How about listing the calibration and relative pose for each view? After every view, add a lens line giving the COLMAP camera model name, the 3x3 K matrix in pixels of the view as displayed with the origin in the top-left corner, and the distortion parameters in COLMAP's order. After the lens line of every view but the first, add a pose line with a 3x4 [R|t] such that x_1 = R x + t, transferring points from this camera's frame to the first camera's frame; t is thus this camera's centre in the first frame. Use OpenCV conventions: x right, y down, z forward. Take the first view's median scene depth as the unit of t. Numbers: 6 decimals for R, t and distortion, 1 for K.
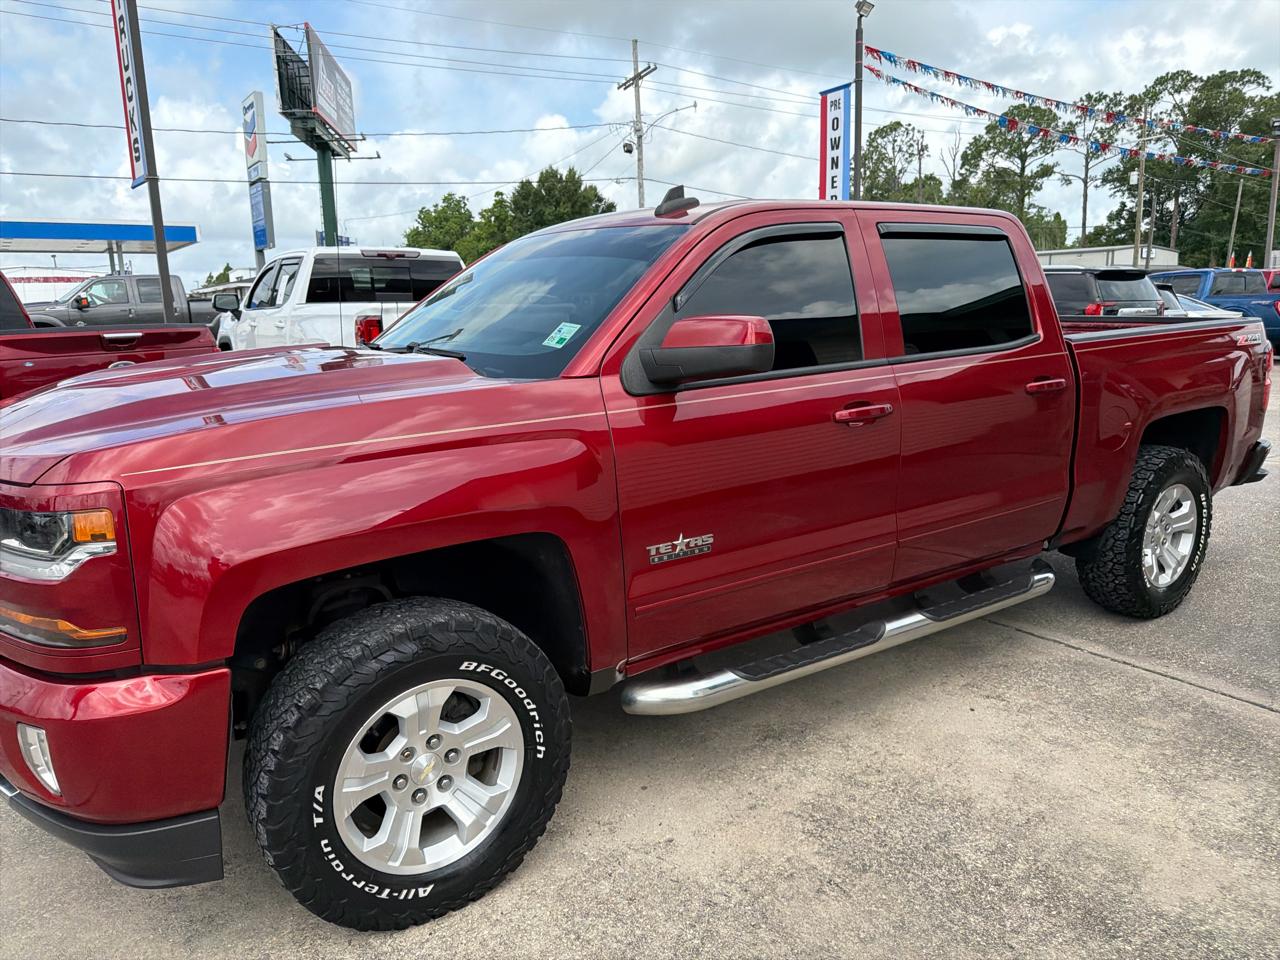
lens RADIAL K [[905.9, 0, 635.1], [0, 905.9, 480.1], [0, 0, 1]] dist [0.007914, -0.016282]
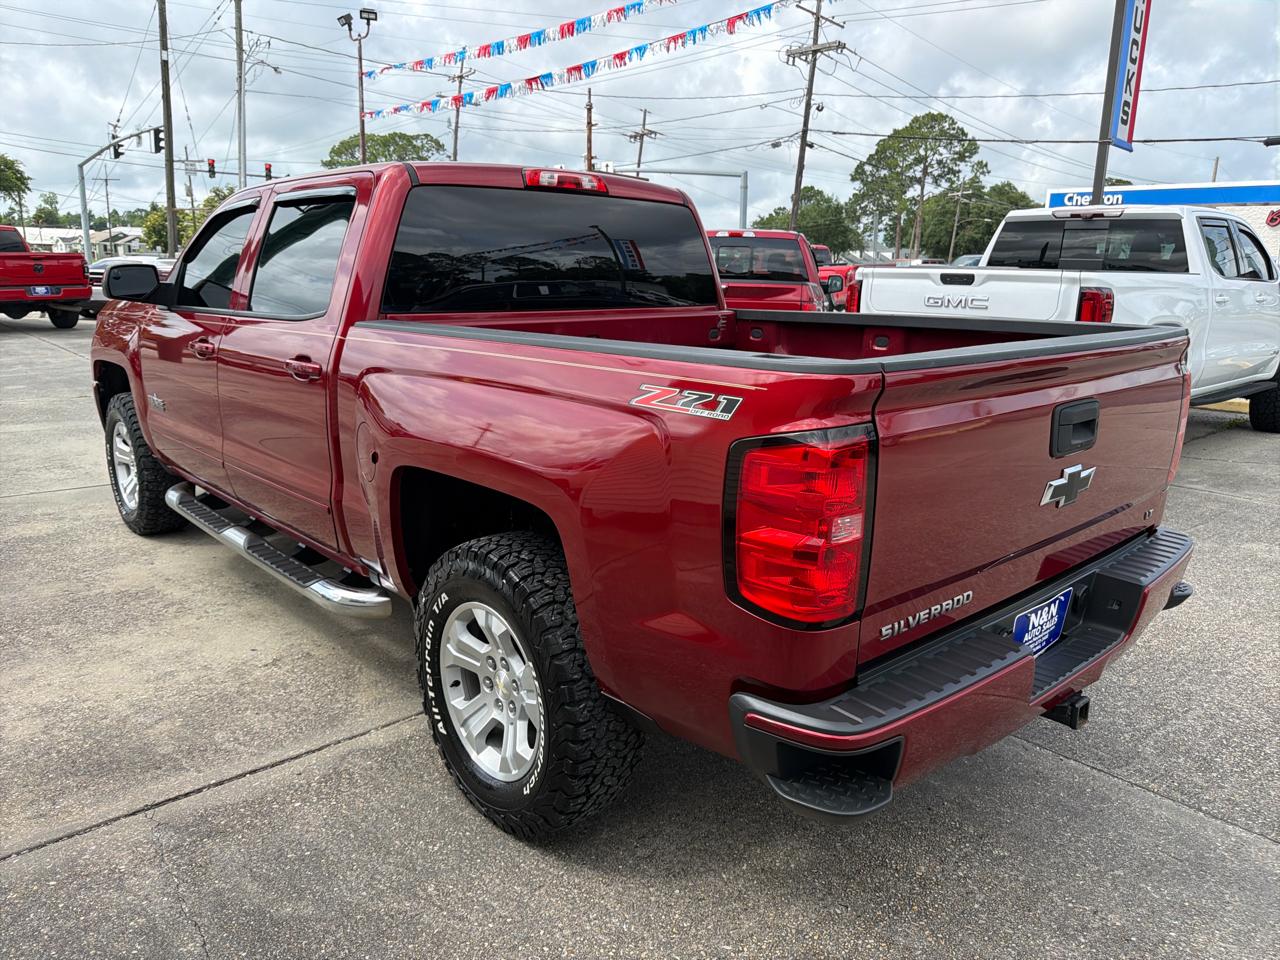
lens RADIAL K [[907.8, 0, 647.8], [0, 907.8, 472.1], [0, 0, 1]] dist [0.005219, -0.016202]
pose [[0.143761, 0.242432, -0.959458, 0.119510], [-0.214277, 0.954154, 0.208986, -0.022770], [0.966136, 0.175546, 0.189118, 0.102191]]
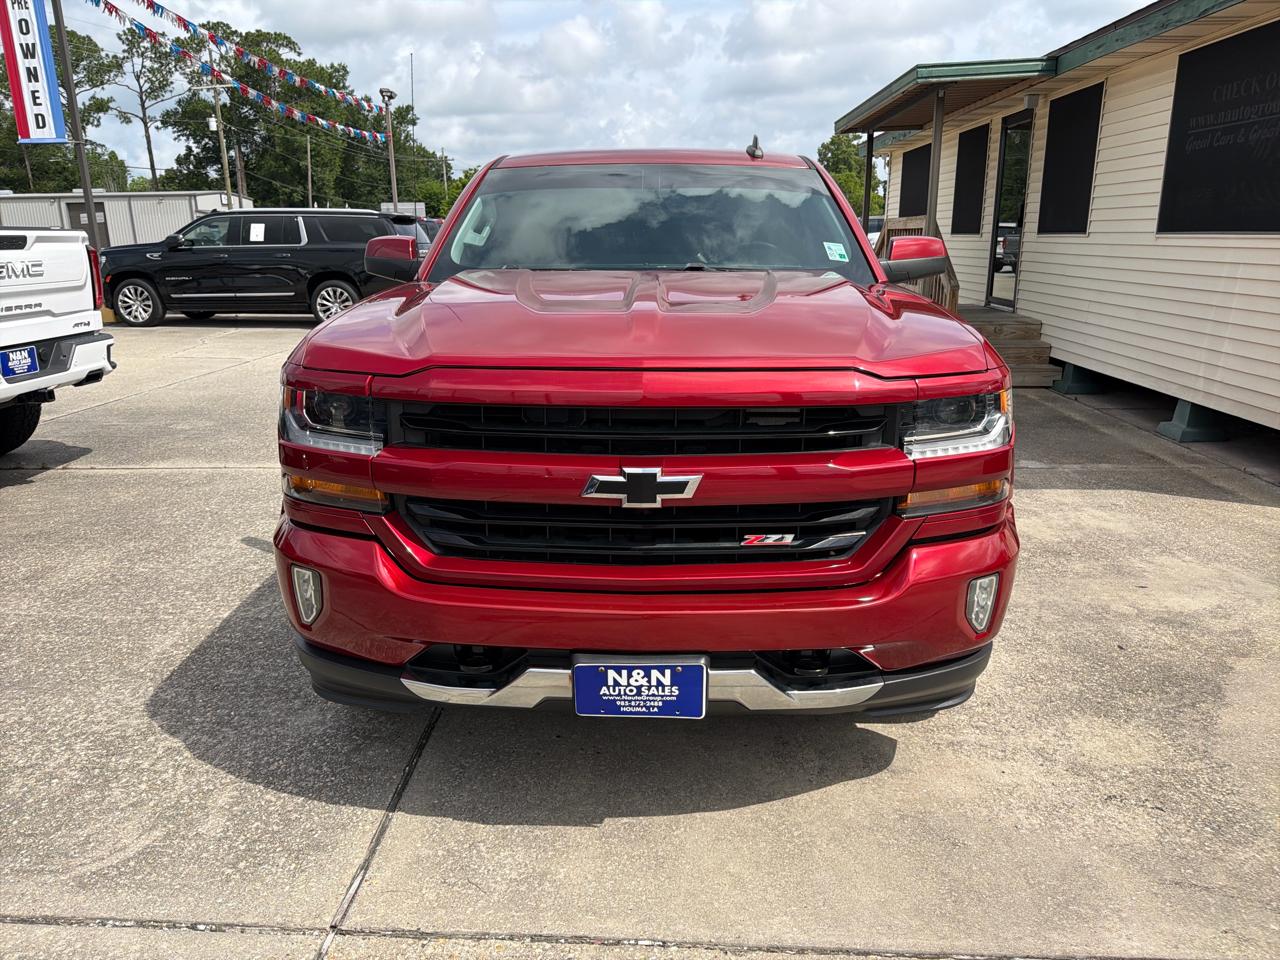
lens RADIAL K [[907.8, 0, 647.8], [0, 907.8, 472.1], [0, 0, 1]] dist [0.005219, -0.016202]
pose [[0.575298, -0.190501, 0.795451, -0.085550], [0.152071, 0.980456, 0.124825, -0.003542], [-0.803684, 0.049153, 0.593023, 0.030029]]
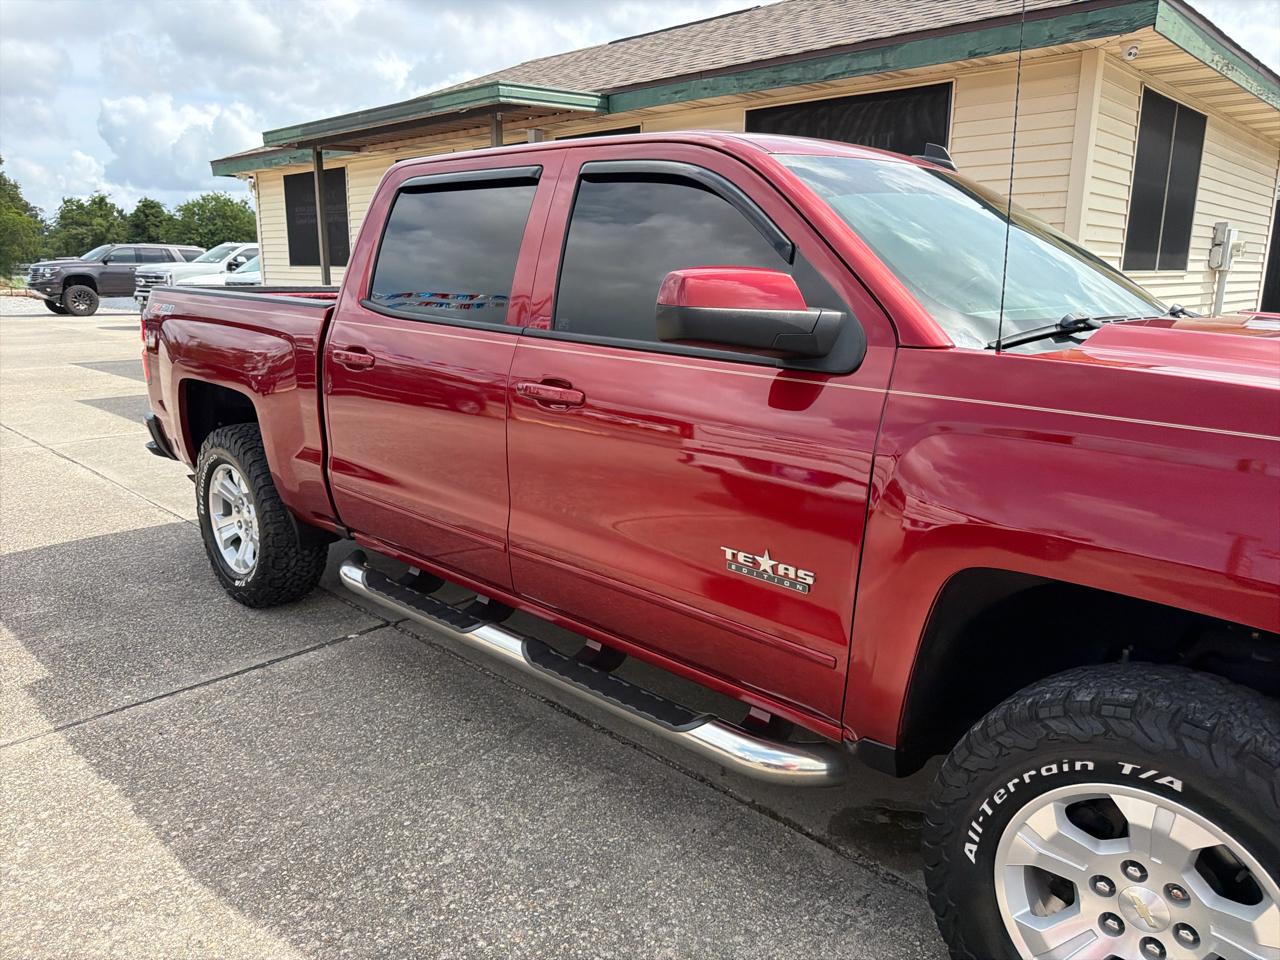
lens RADIAL K [[912.8, 0, 640.0], [0, 912.8, 480.0], [0, 0, 1]] dist [0.004318, -0.010816]
pose [[-0.222680, -0.200587, 0.954033, -0.069197], [0.182898, 0.952632, 0.242982, -0.020992], [-0.957581, 0.228598, -0.175445, 0.118920]]
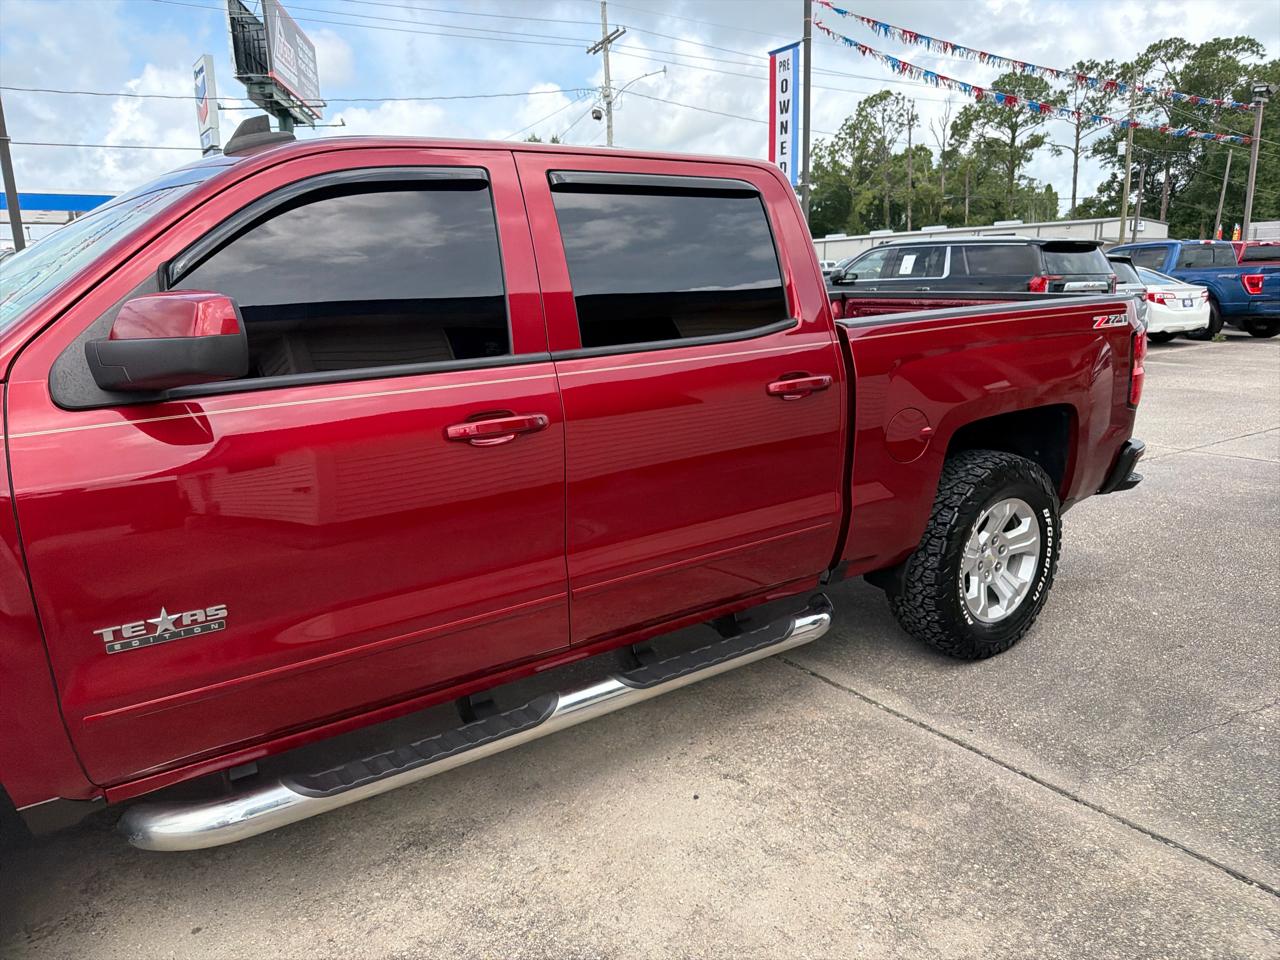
lens RADIAL K [[906.5, 0, 634.9], [0, 906.5, 482.7], [0, 0, 1]] dist [0.003484, -0.010542]
pose [[0.999979, -0.000637, 0.006417, 0.026532], [0.000436, 0.999511, 0.031257, -0.003760], [-0.006434, -0.031253, 0.999491, 0.018927]]
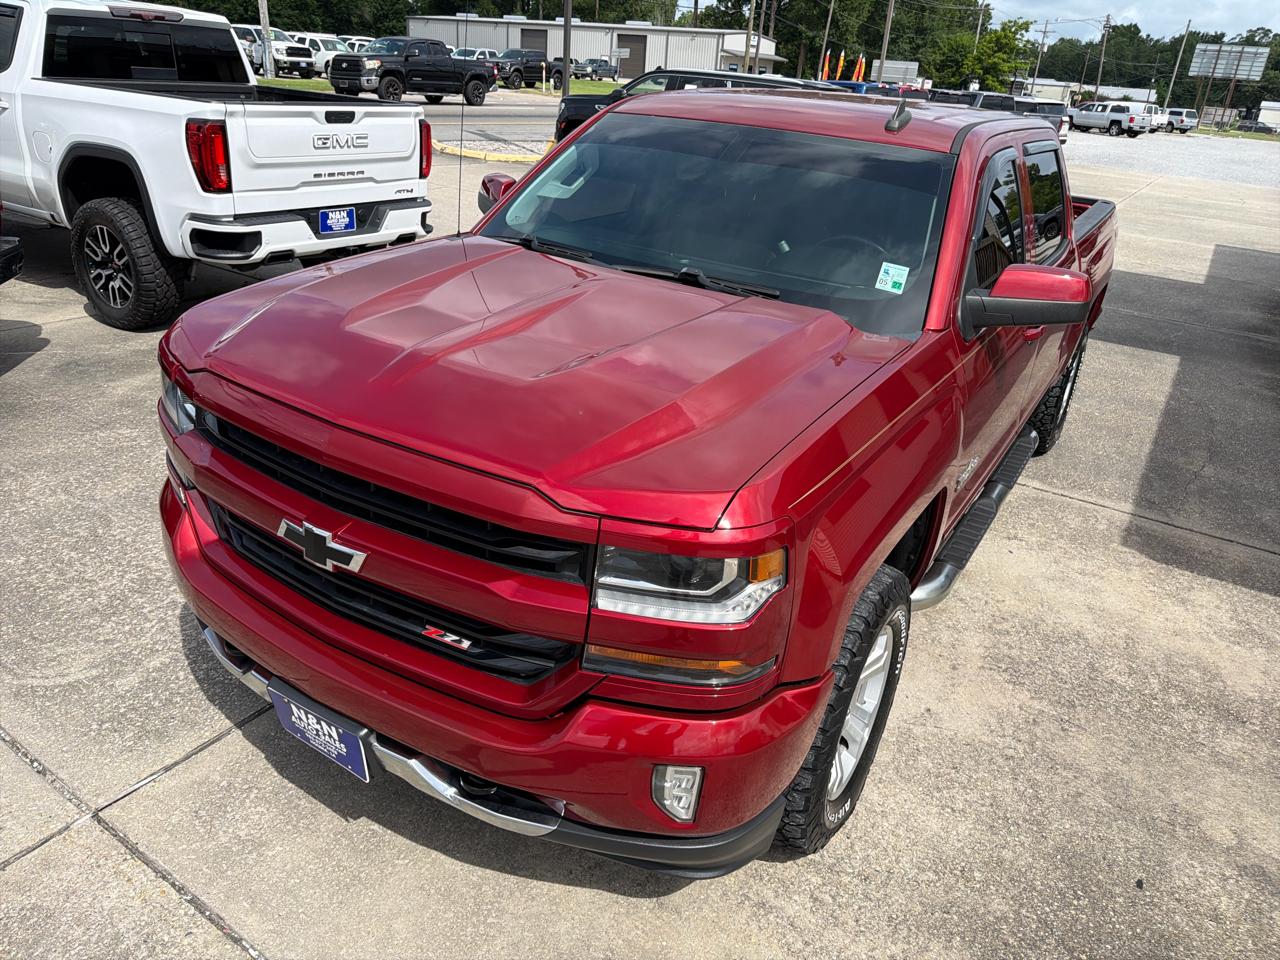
lens RADIAL K [[907.8, 0, 647.8], [0, 907.8, 472.1], [0, 0, 1]] dist [0.005219, -0.016202]
pose [[0.907809, -0.086308, 0.410407, -0.049575], [-0.013023, 0.972322, 0.233284, -0.011776], [-0.419182, -0.217122, 0.881558, 0.011049]]
